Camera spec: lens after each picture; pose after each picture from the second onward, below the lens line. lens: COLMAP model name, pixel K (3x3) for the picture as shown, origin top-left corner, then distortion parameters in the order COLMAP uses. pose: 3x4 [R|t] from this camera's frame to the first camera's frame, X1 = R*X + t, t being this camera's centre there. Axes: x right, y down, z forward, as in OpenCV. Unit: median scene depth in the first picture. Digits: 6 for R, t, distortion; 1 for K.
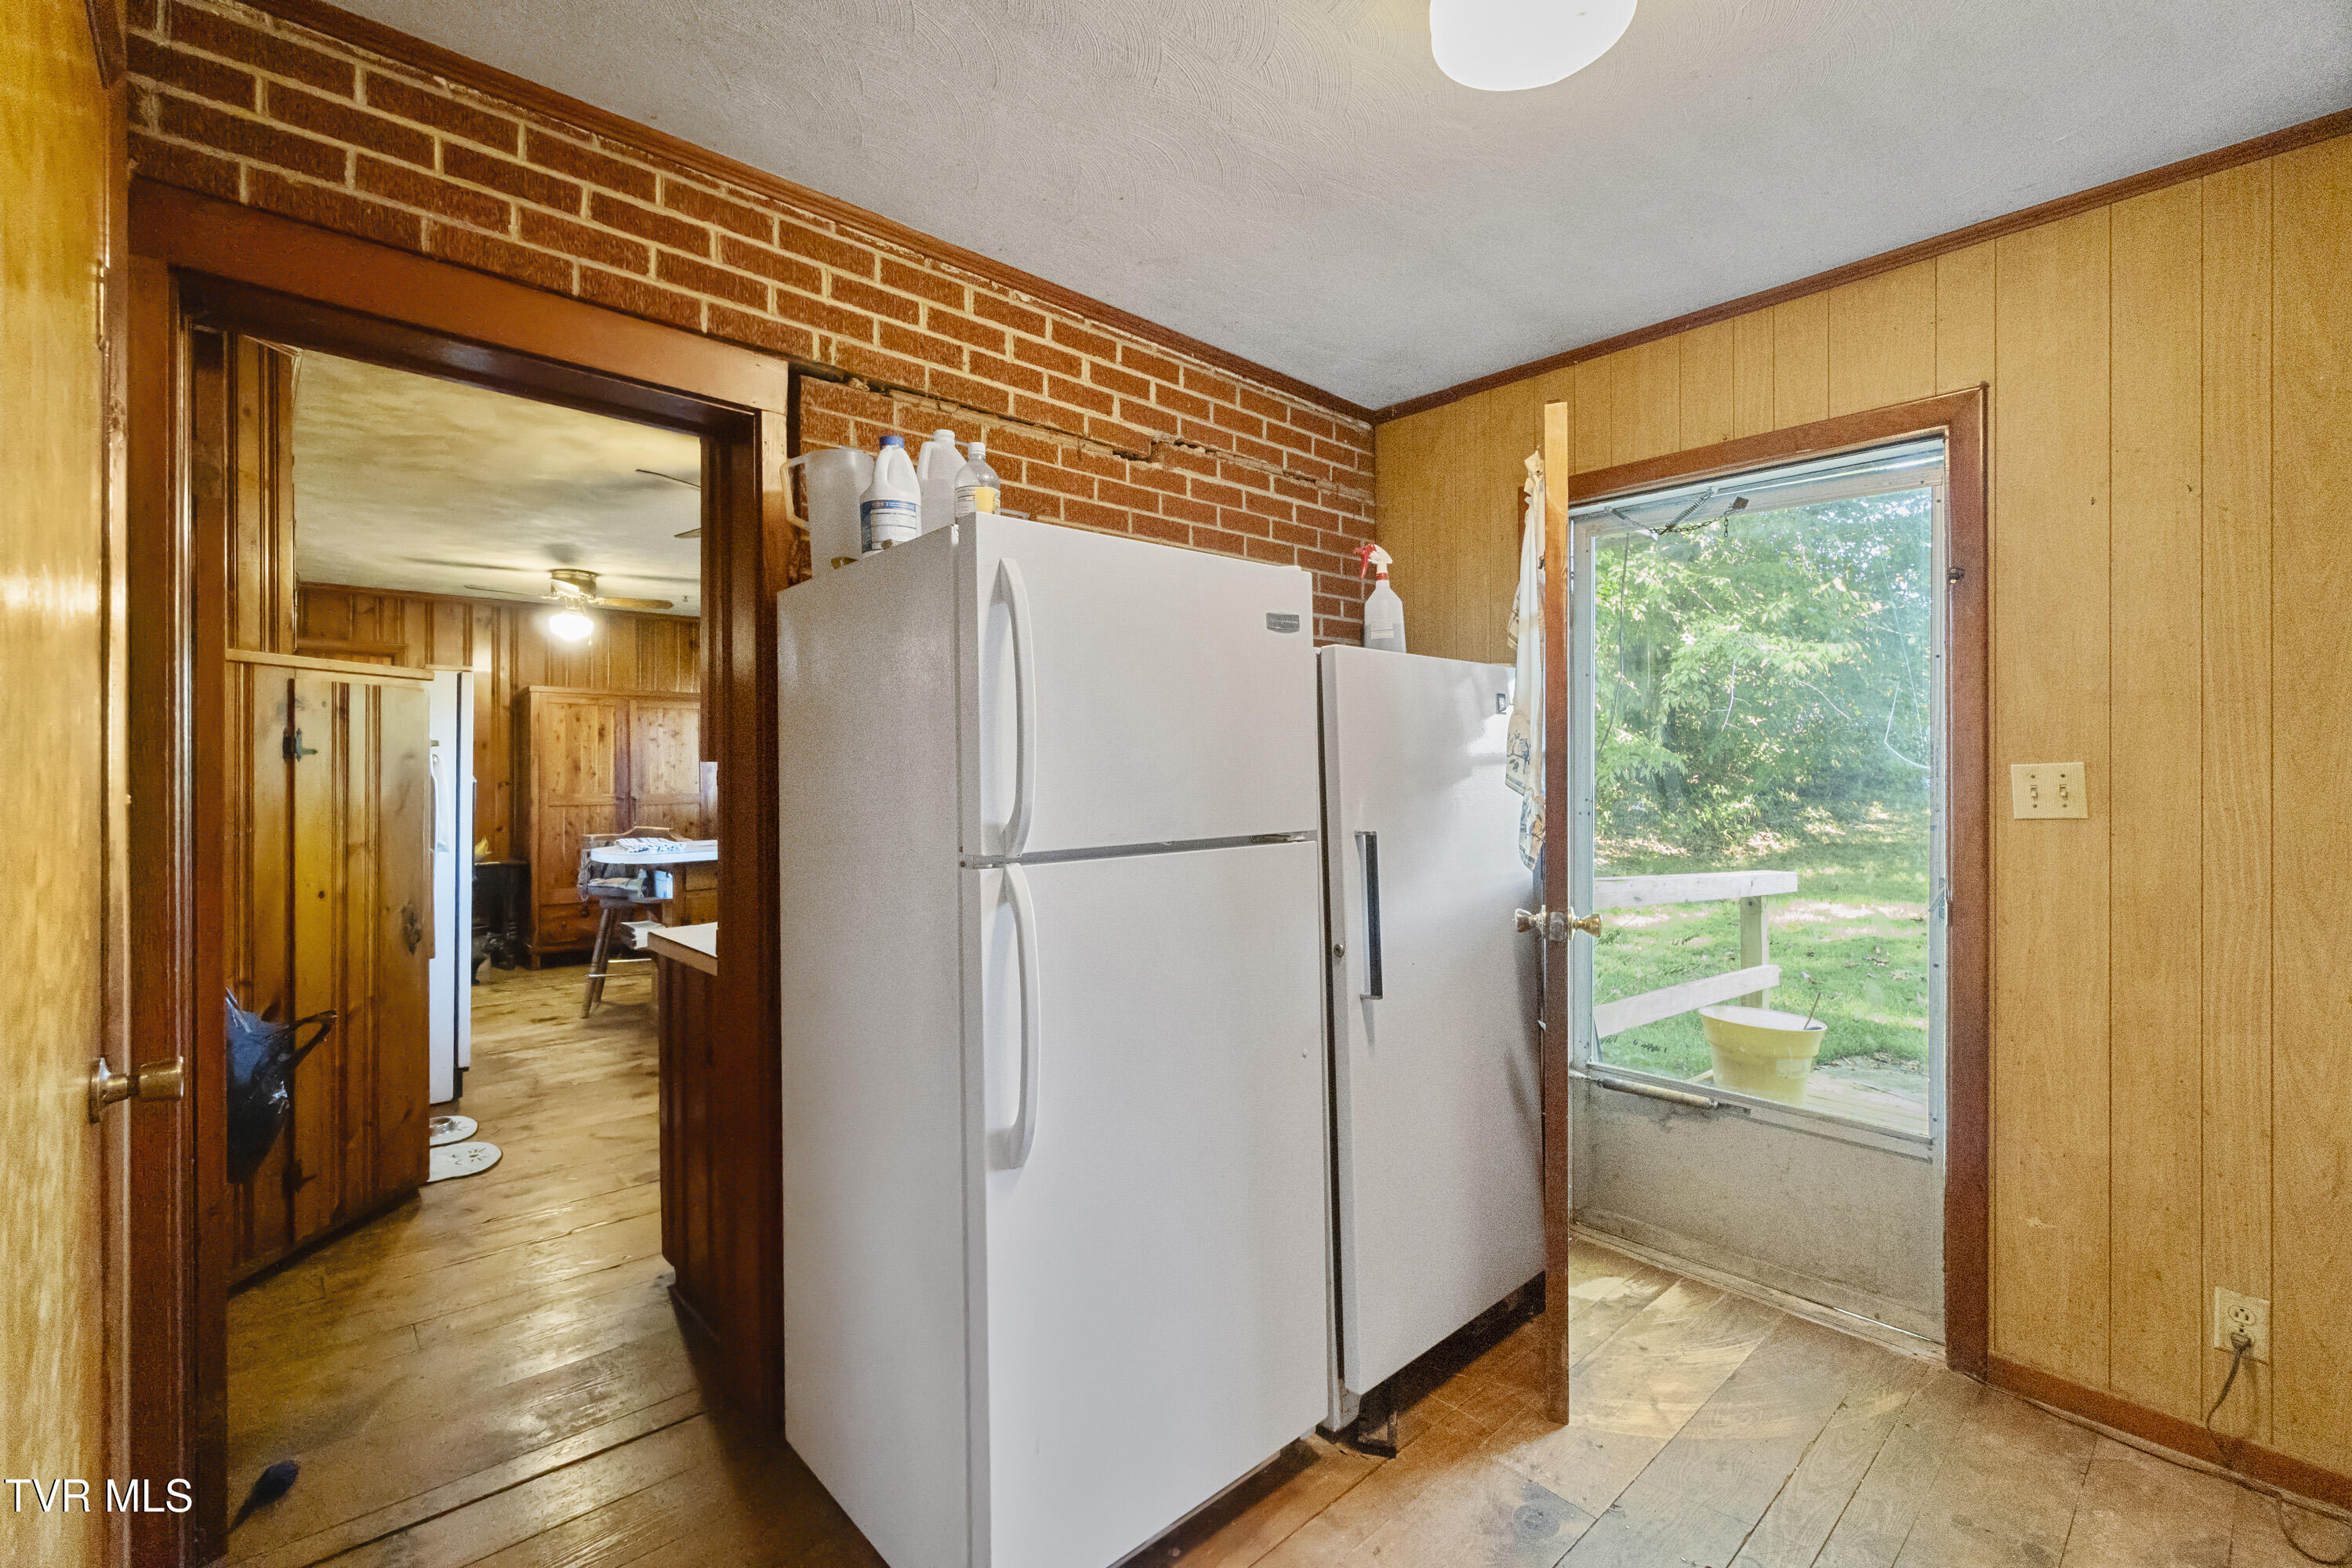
lens RADIAL K [[1021.6, 0, 1176.3], [0, 1021.6, 763.0], [0, 0, 1]] dist [-0.002804, 0.000002]
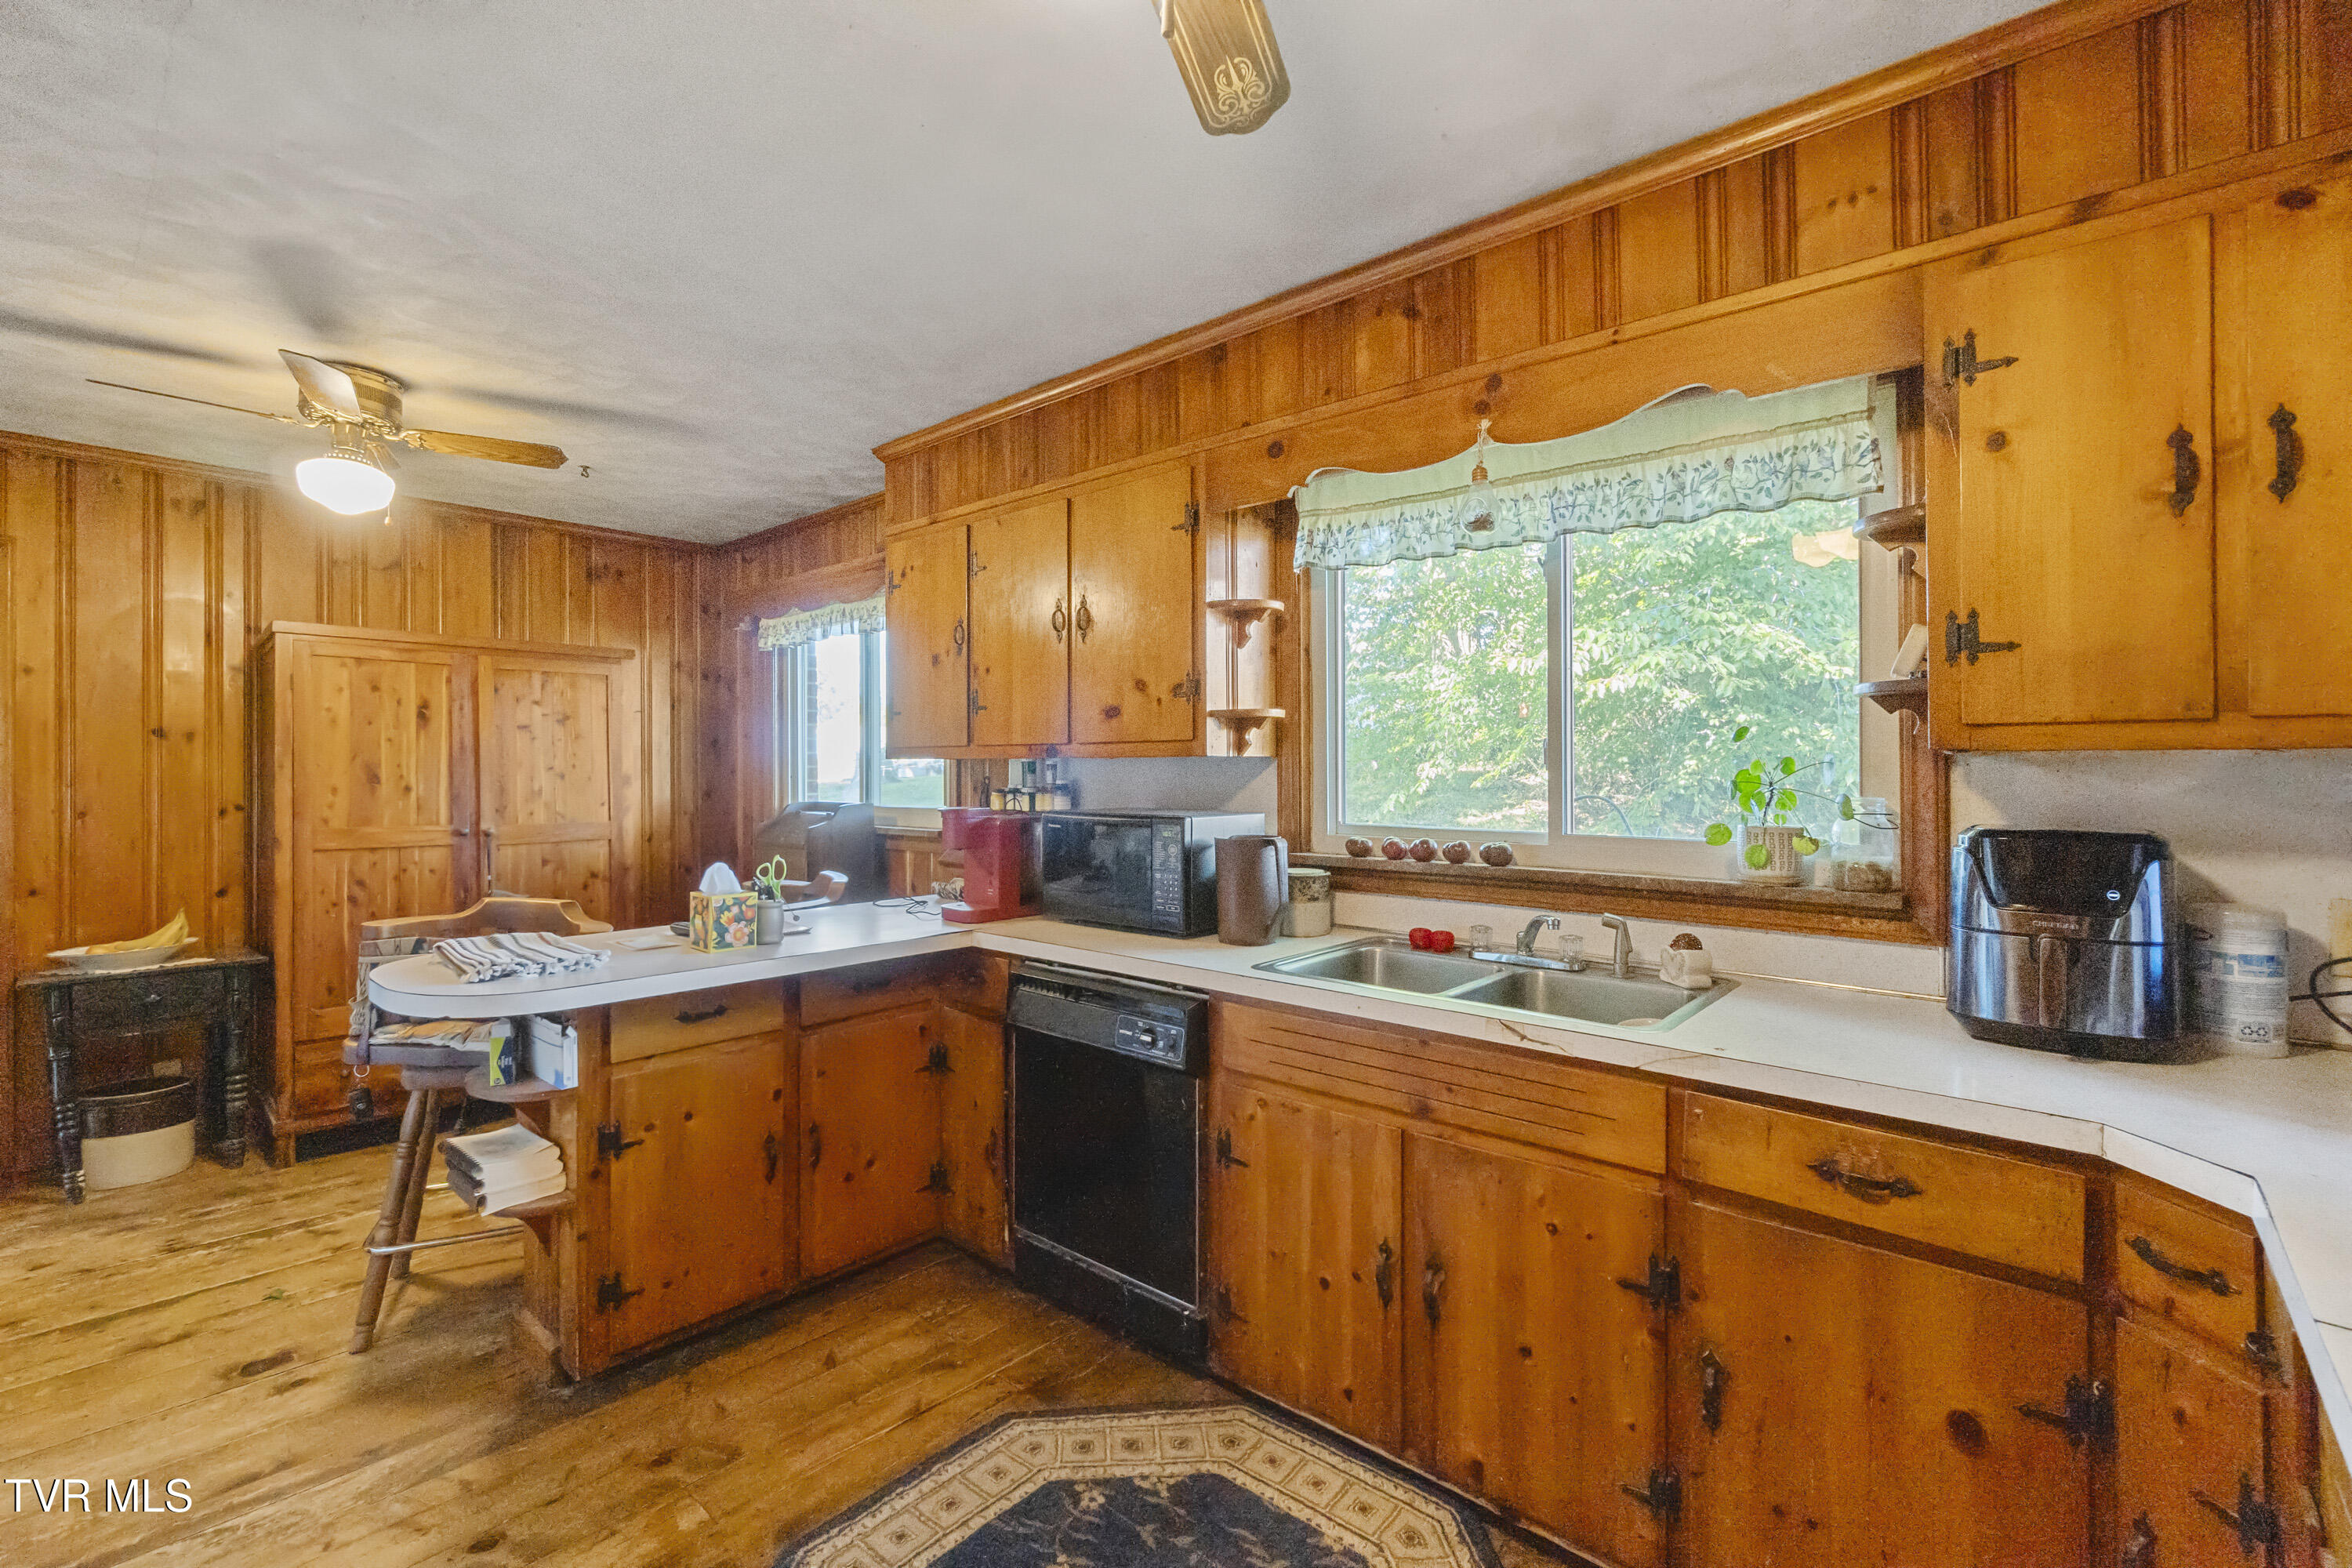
lens RADIAL K [[1021.6, 0, 1181.2], [0, 1021.6, 770.1], [0, 0, 1]] dist [-0.002804, 0.000002]
pose [[0.994688, -0.003626, 0.102876, -0.221948], [0.003971, 0.999987, -0.003146, 0.003808], [-0.102863, 0.003538, 0.994689, 0.427150]]
